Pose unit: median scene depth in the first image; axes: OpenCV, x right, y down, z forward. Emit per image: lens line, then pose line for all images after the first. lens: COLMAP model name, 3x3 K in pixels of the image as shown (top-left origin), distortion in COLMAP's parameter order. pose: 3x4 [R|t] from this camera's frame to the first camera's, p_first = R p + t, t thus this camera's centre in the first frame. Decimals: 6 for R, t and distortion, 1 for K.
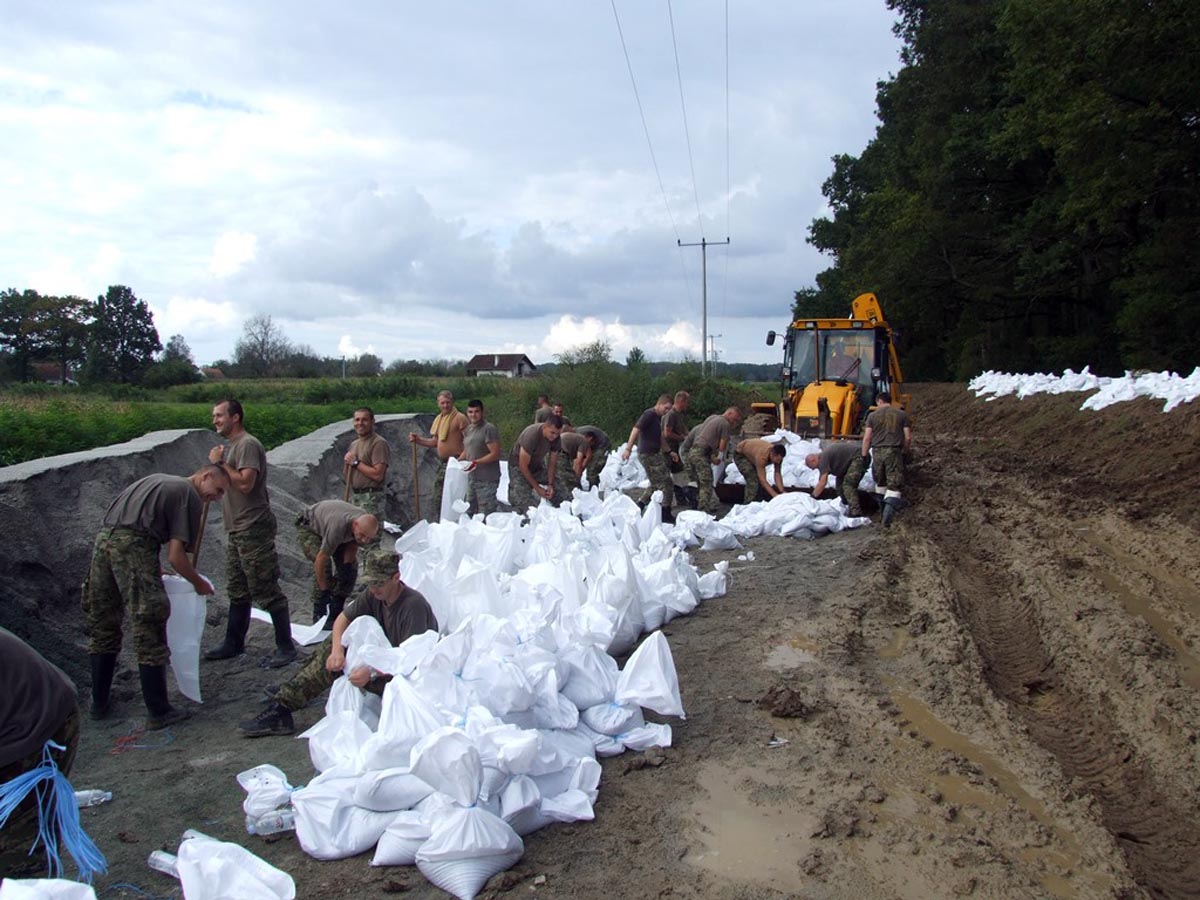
lens RADIAL K [[944.4, 0, 606.3], [0, 944.4, 446.4], [0, 0, 1]] dist [-0.107961, 0.015985]
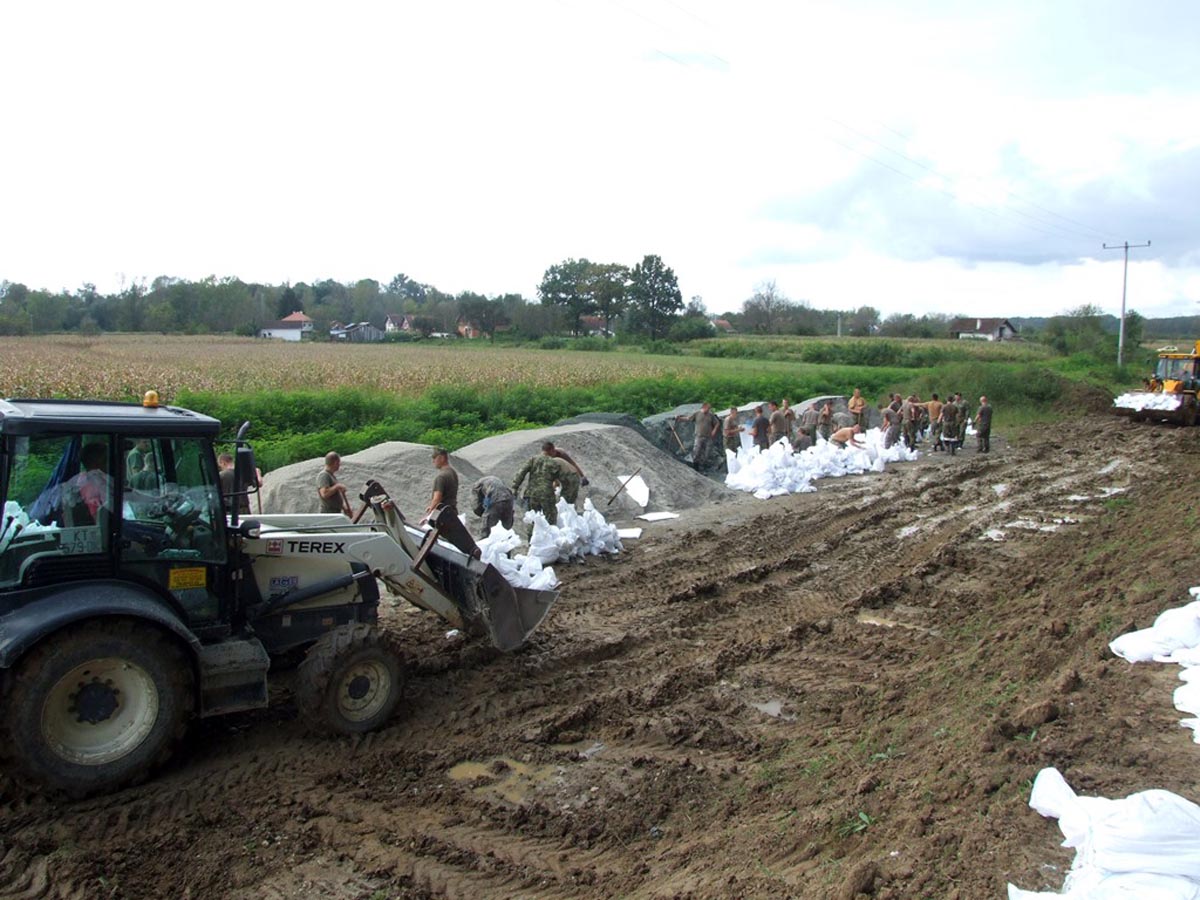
lens RADIAL K [[944.4, 0, 594.5], [0, 944.4, 441.1], [0, 0, 1]] dist [-0.107961, 0.015985]
pose [[0.862533, 0.066640, -0.501594, 0.035401], [-0.042062, 0.997302, 0.060168, -0.002853], [0.504250, -0.030799, 0.863008, -0.106822]]
